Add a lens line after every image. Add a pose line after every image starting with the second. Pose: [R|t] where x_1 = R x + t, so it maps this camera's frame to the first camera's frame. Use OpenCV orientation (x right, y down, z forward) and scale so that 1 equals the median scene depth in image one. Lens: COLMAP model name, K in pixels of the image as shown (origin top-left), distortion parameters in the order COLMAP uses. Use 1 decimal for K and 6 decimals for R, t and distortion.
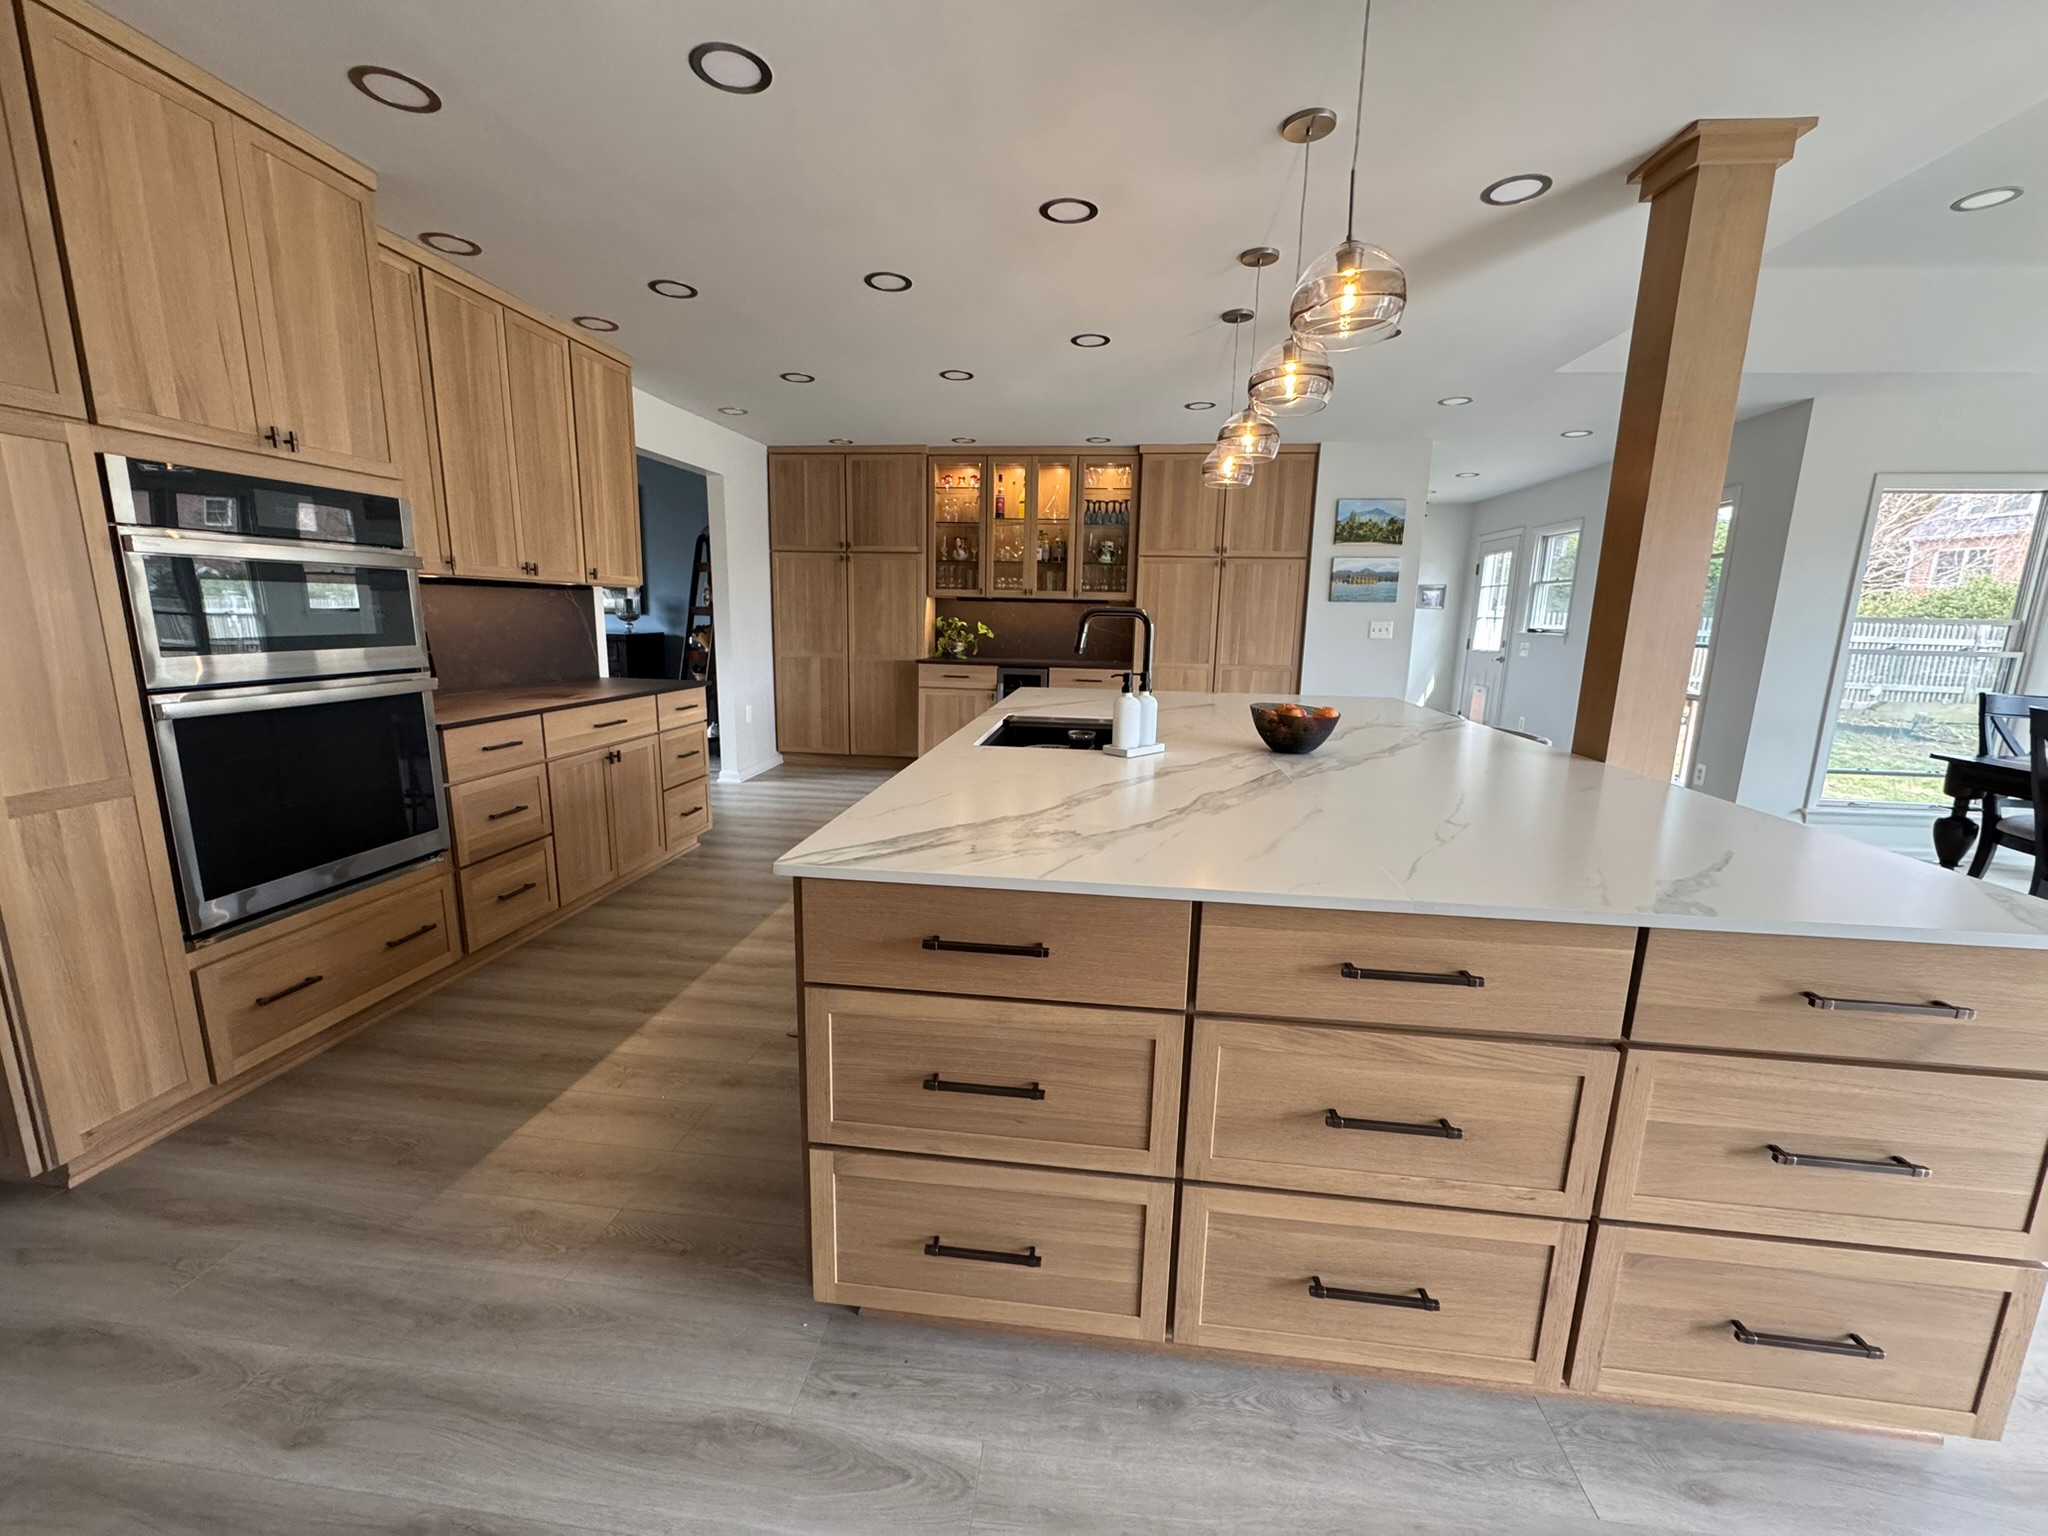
lens RADIAL K [[811.0, 0, 1022.9], [0, 811.0, 767.5], [0, 0, 1]] dist [-0.004317, 0.000396]
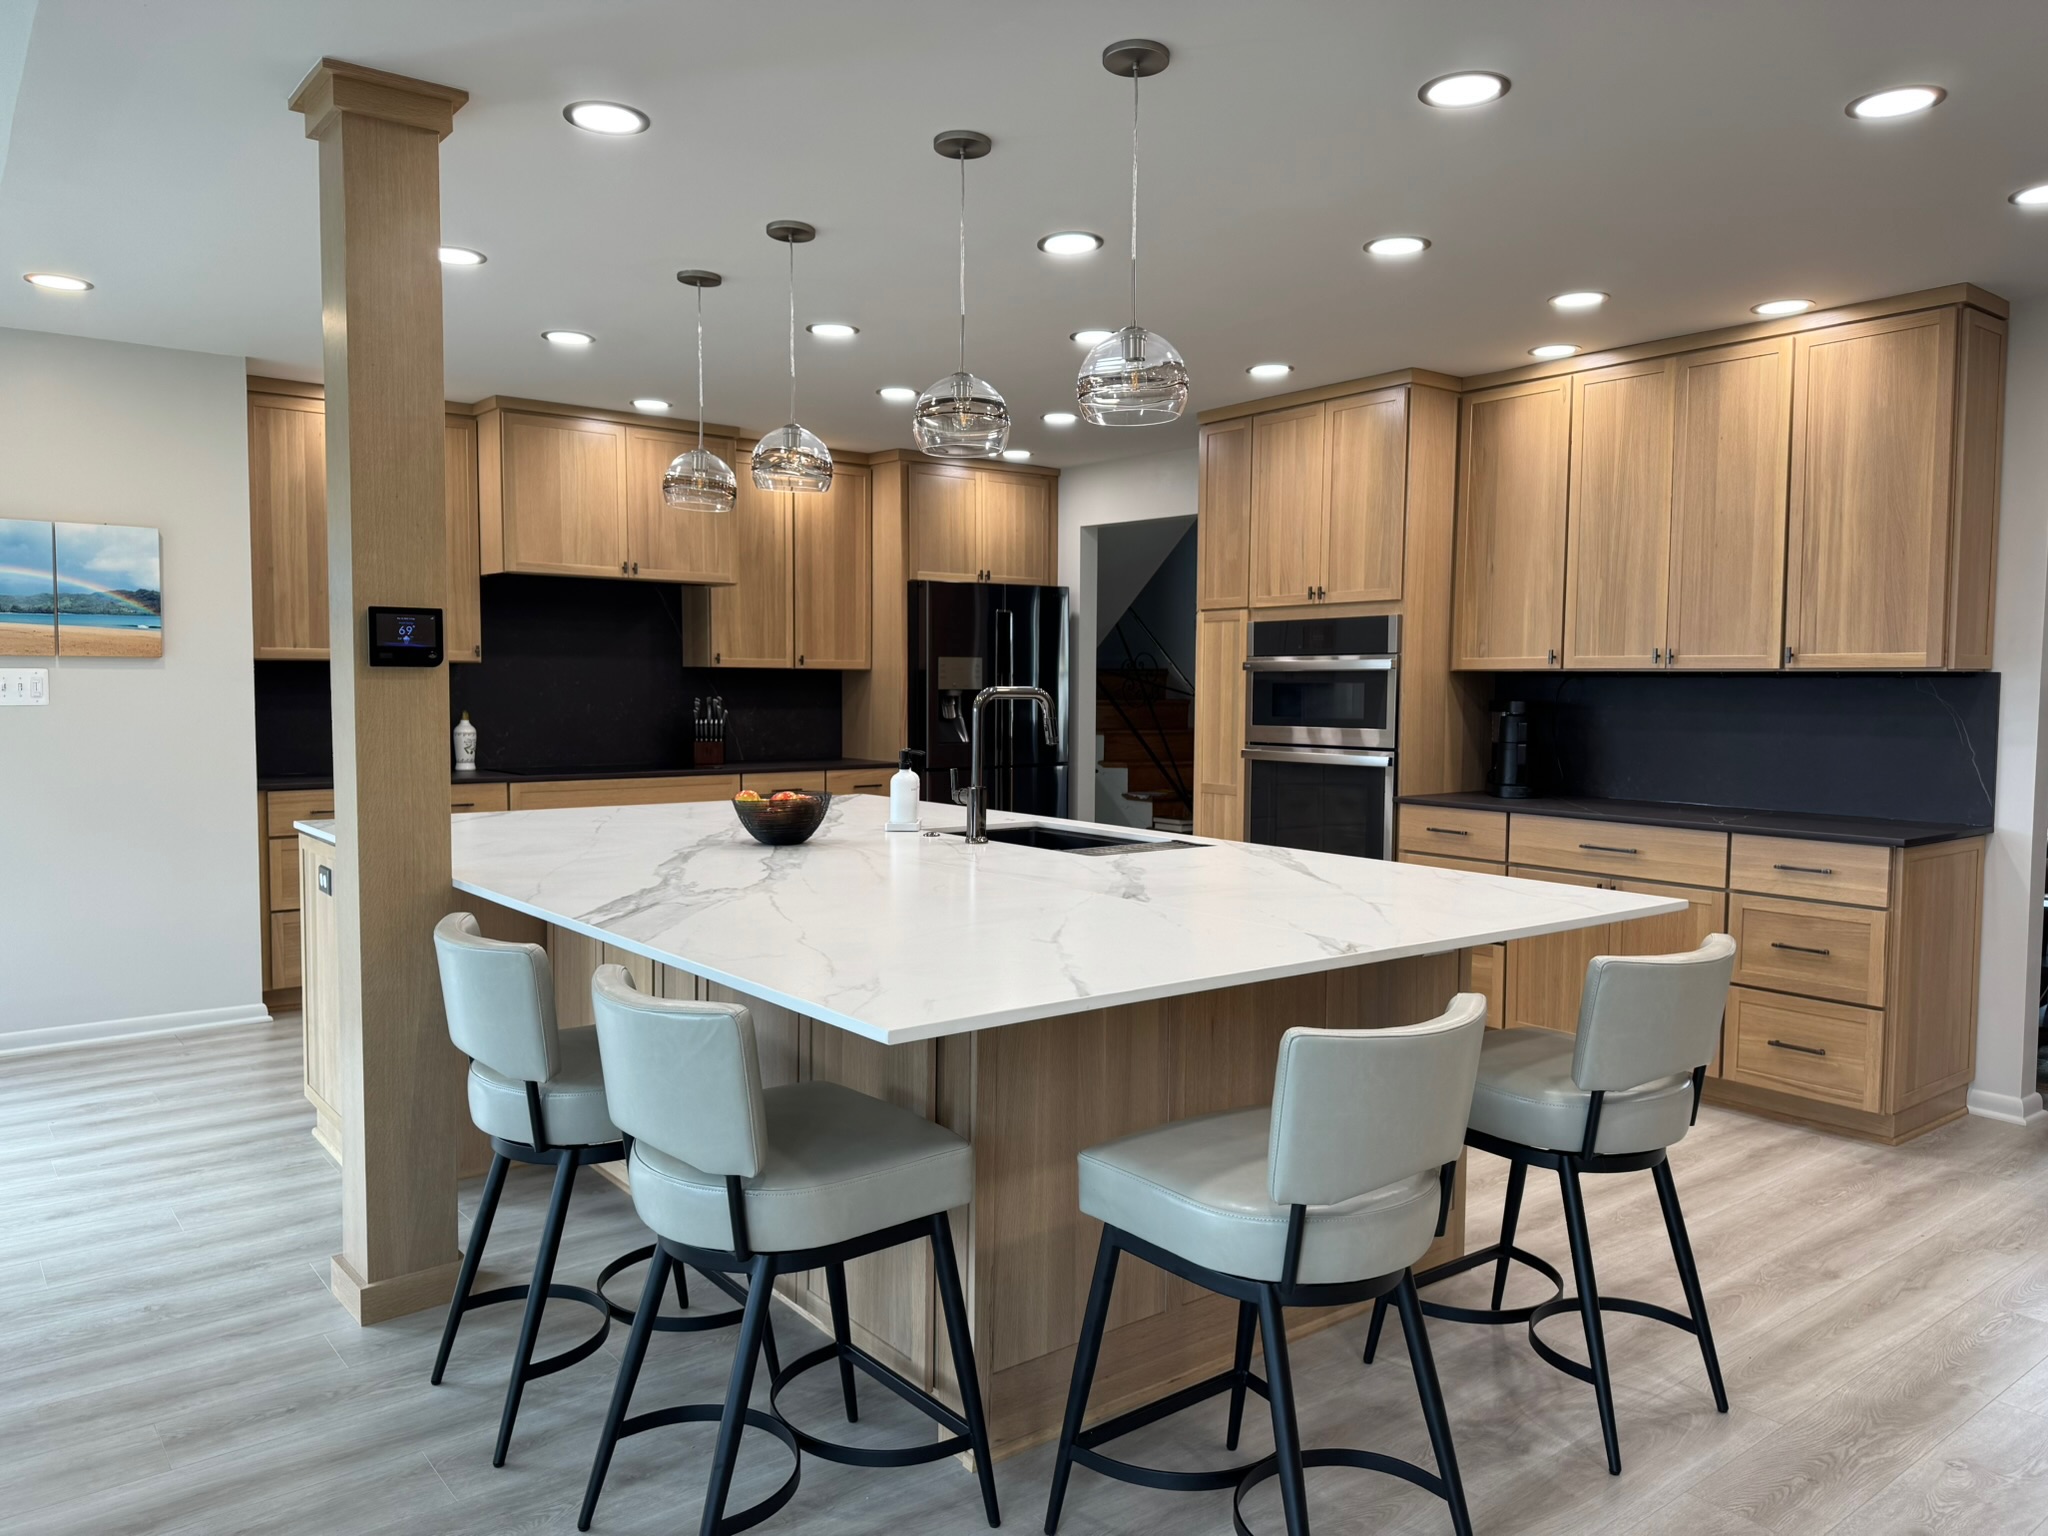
lens RADIAL K [[1444.0, 0, 1025.1], [0, 1444.0, 774.1], [0, 0, 1]] dist [0.049005, -0.061235]
pose [[-0.706218, 0.019264, -0.707732, 0.519142], [-0.155311, 0.971066, 0.181410, -0.173262], [0.690749, 0.238033, -0.682793, 0.928061]]
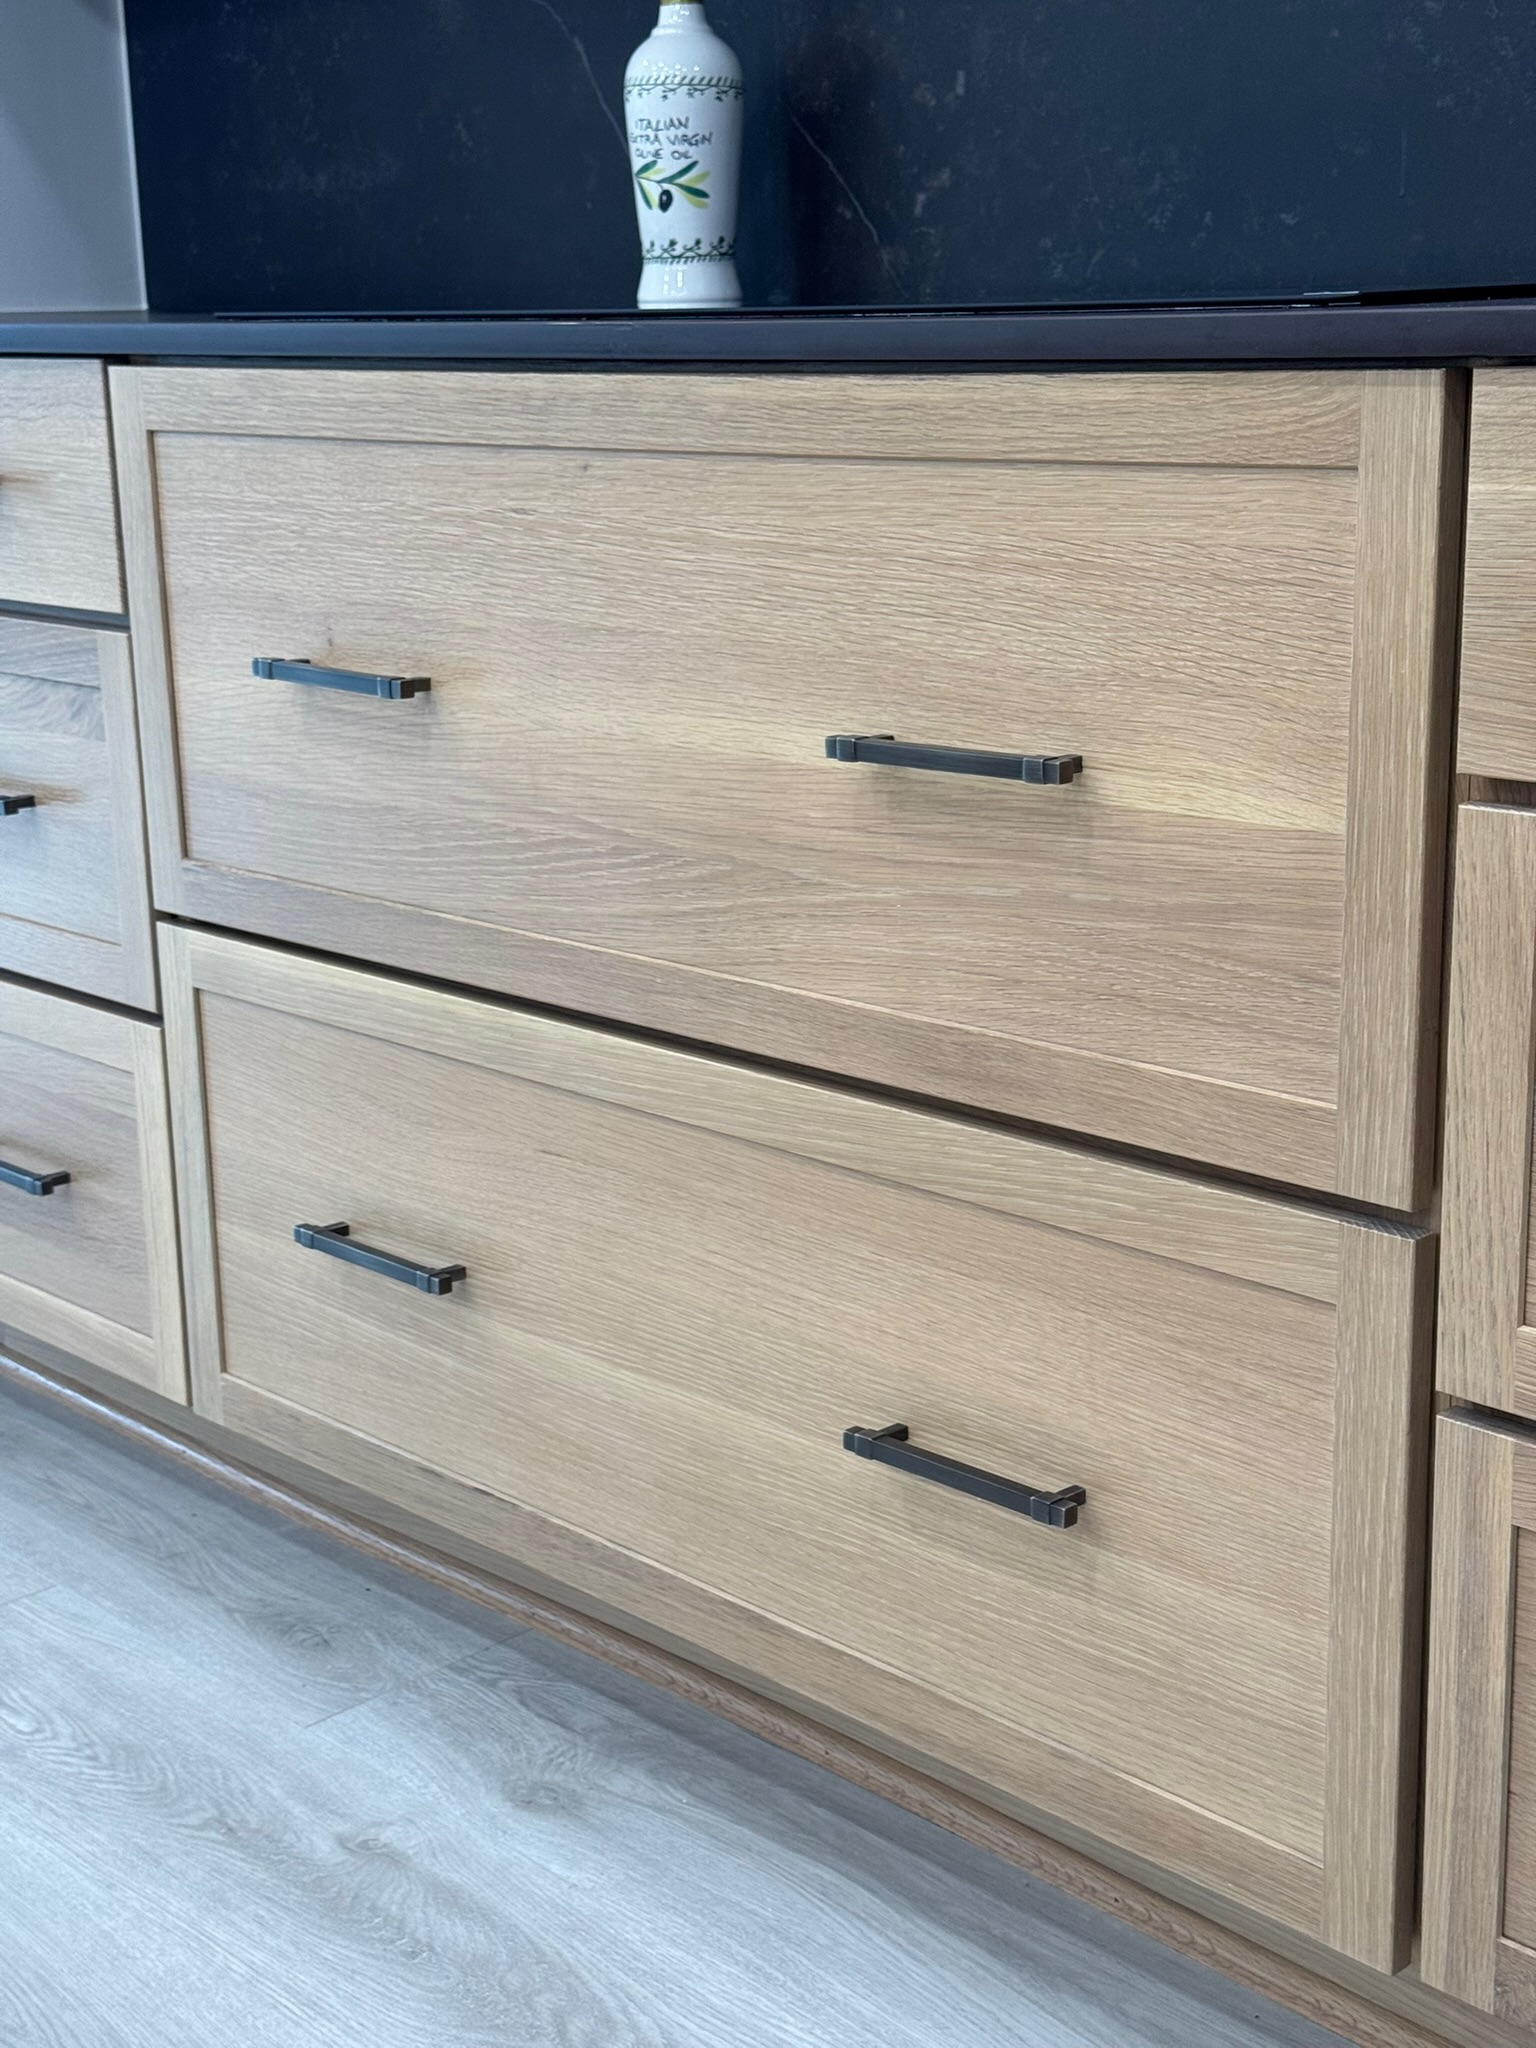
lens RADIAL K [[2862.6, 0, 804.6], [0, 2862.6, 1023.5], [0, 0, 1]] dist [0.121277, 0.000000]
pose [[-0.778685, -0.160744, 0.606474, -0.257572], [0.126612, 0.906478, 0.402824, 0.030139], [-0.614506, 0.390460, -0.685509, 0.149798]]
